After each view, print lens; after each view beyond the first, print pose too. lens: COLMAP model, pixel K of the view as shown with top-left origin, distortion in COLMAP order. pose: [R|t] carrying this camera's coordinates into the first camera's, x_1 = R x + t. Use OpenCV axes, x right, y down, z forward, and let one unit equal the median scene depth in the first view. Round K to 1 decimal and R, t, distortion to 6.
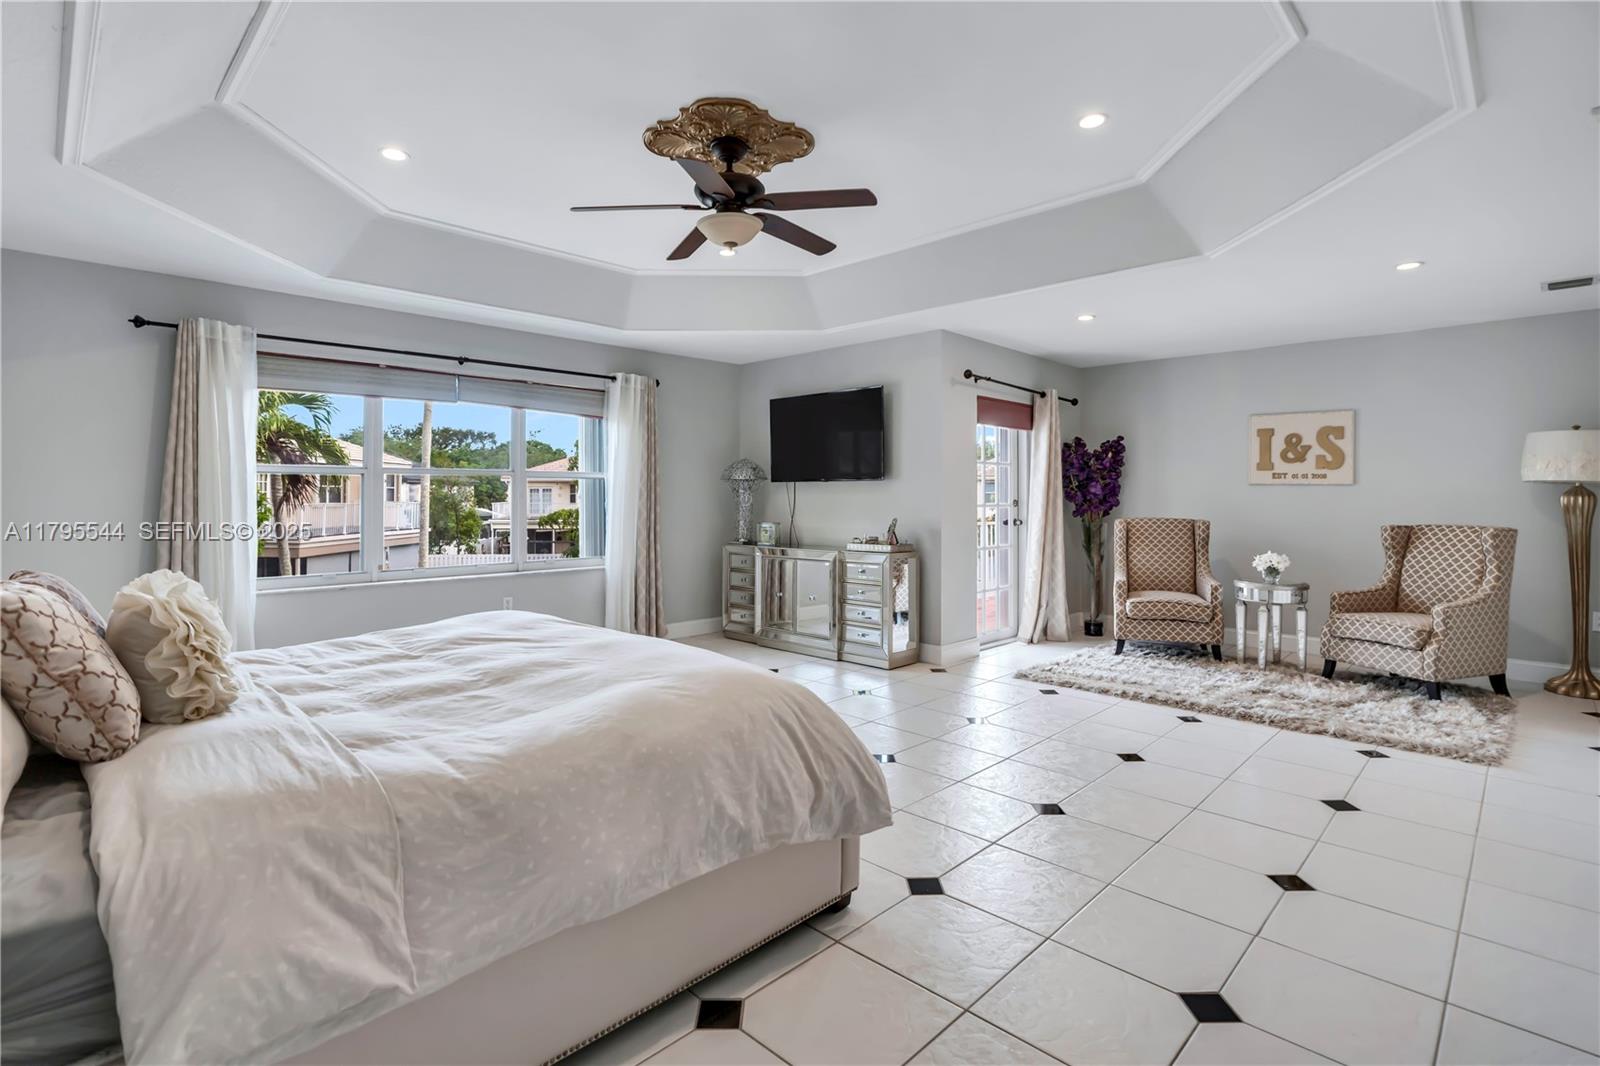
lens RADIAL K [[766.8, 0, 803.4], [0, 766.8, 498.4], [0, 0, 1]] dist [-0.002375, -0.000391]
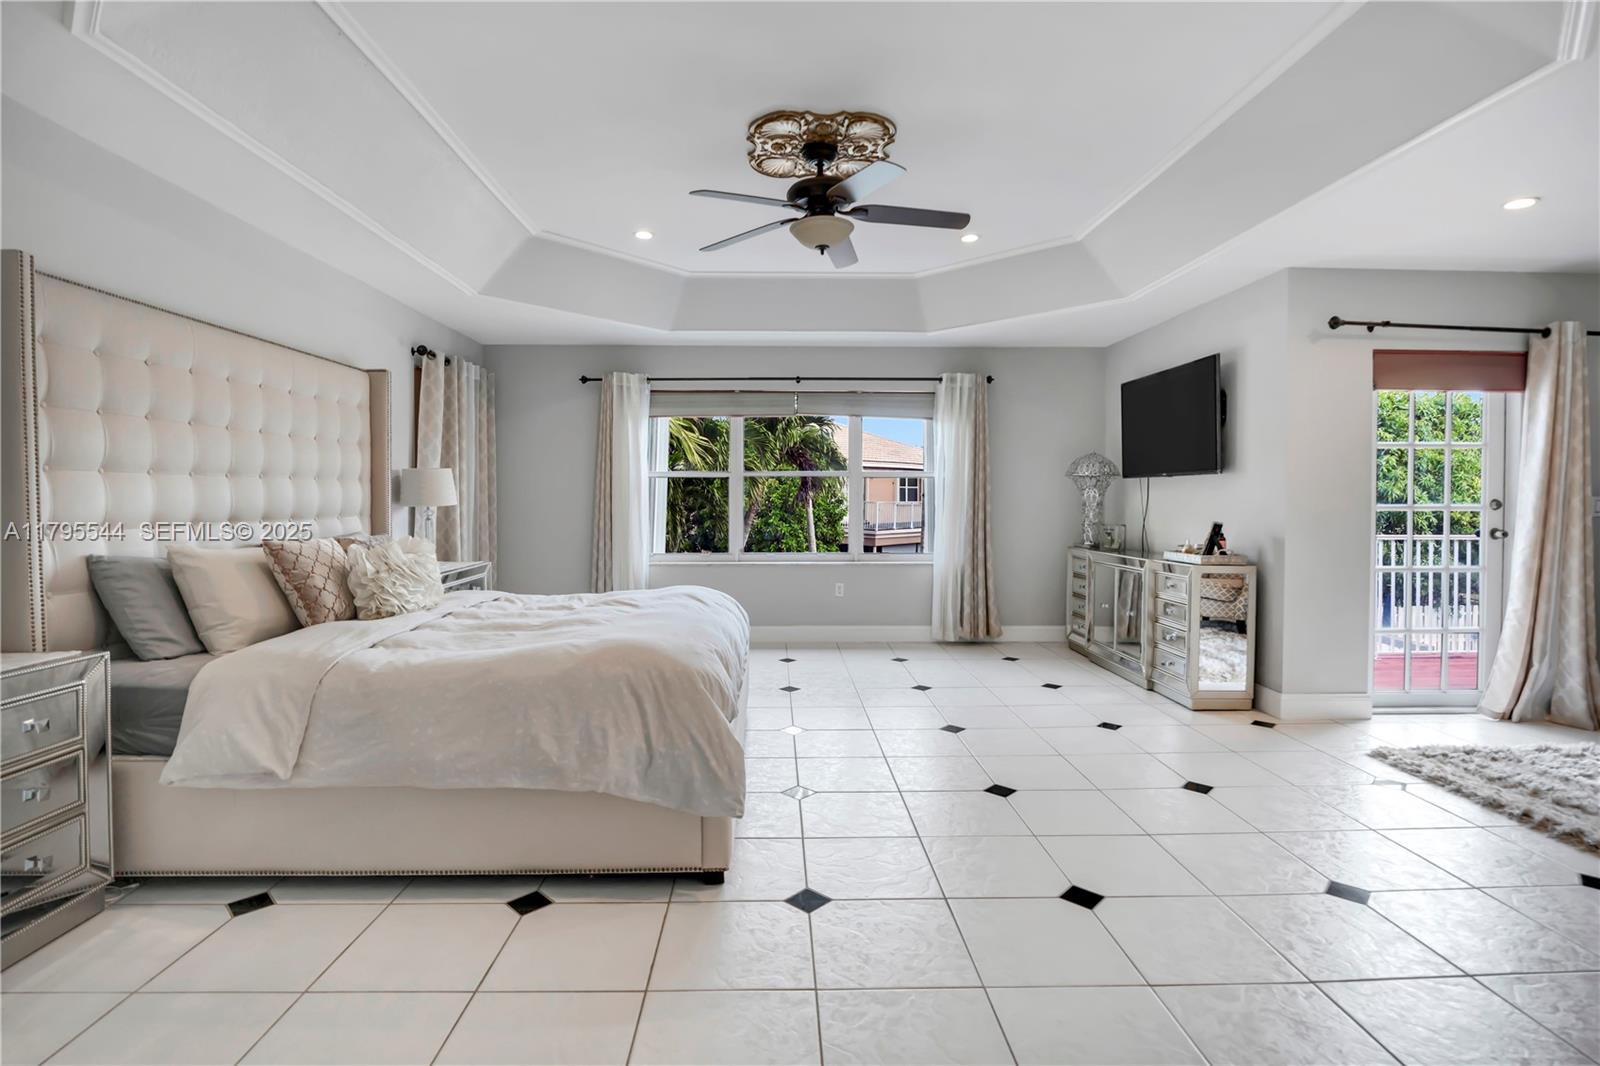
lens RADIAL K [[760.3, 0, 796.6], [0, 760.3, 517.5], [0, 0, 1]] dist [-0.010396, 0.000129]
pose [[0.716611, 0.020160, -0.697181, 0.336748], [-0.003375, 0.999671, 0.025437, 0.003095], [0.697464, -0.015875, 0.716444, 0.136570]]
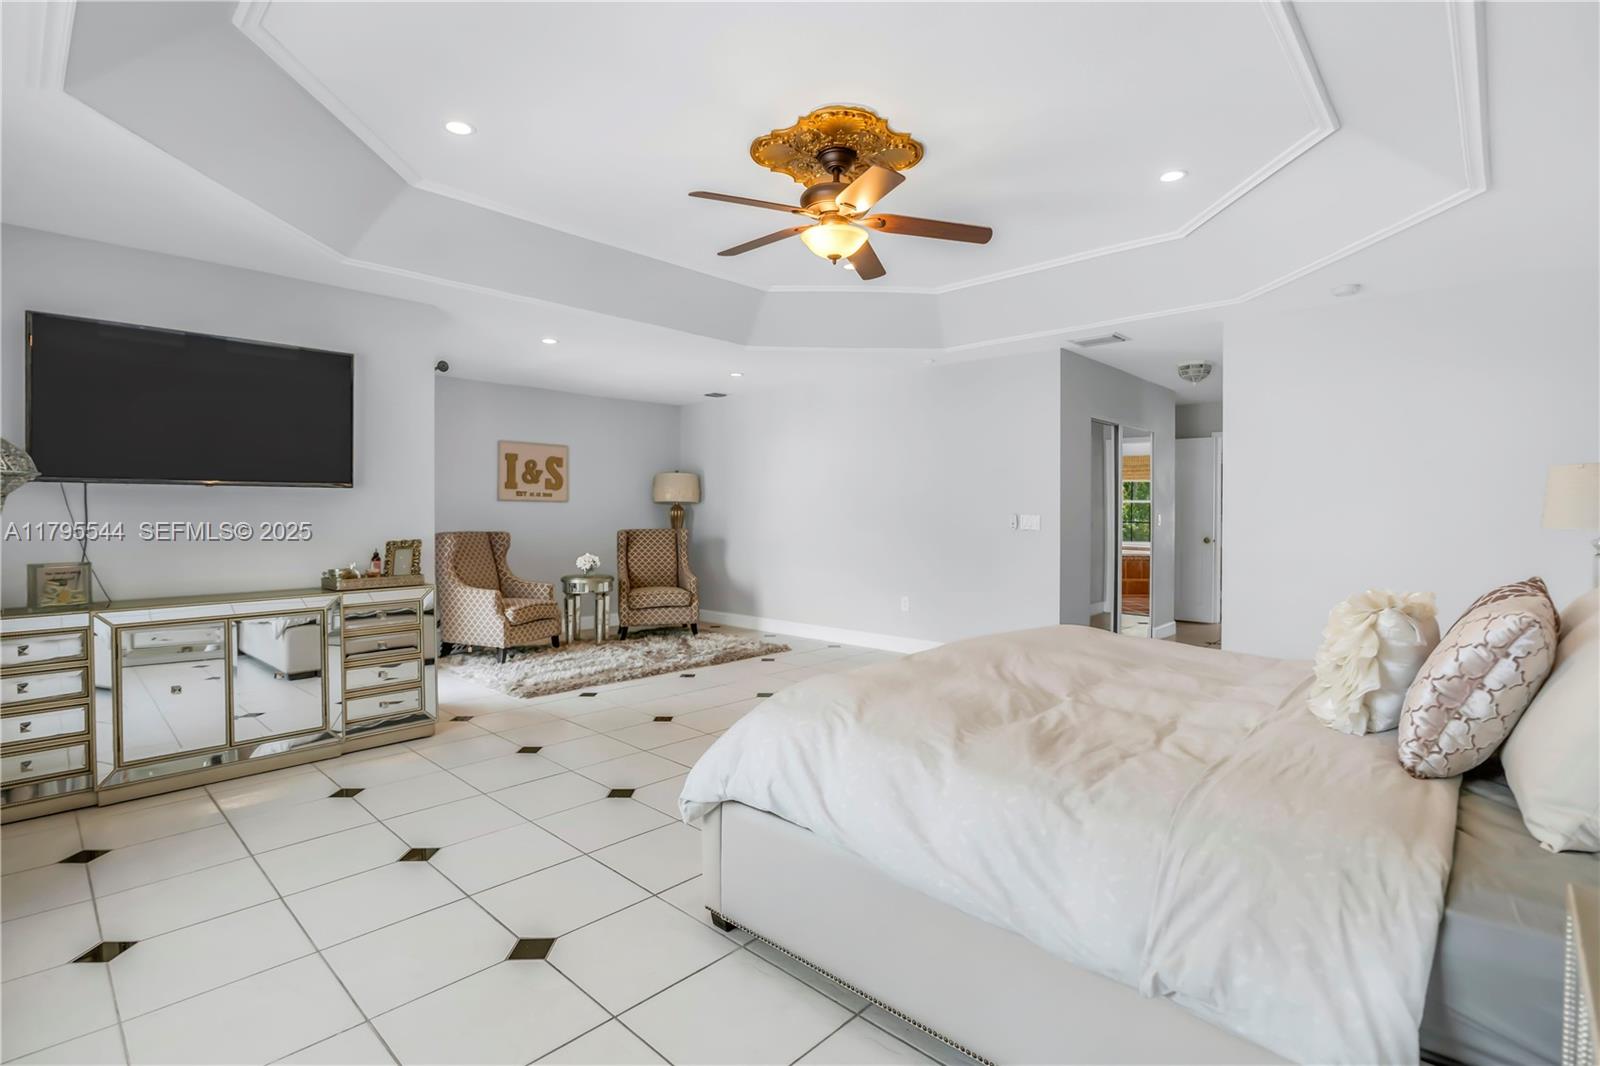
lens RADIAL K [[760.3, 0, 796.6], [0, 760.3, 517.5], [0, 0, 1]] dist [-0.010396, 0.000129]
pose [[-0.017814, -0.010476, 0.999786, -0.616296], [0.000930, 0.999945, 0.010494, -0.004188], [-0.999841, 0.001117, -0.017803, 0.609407]]
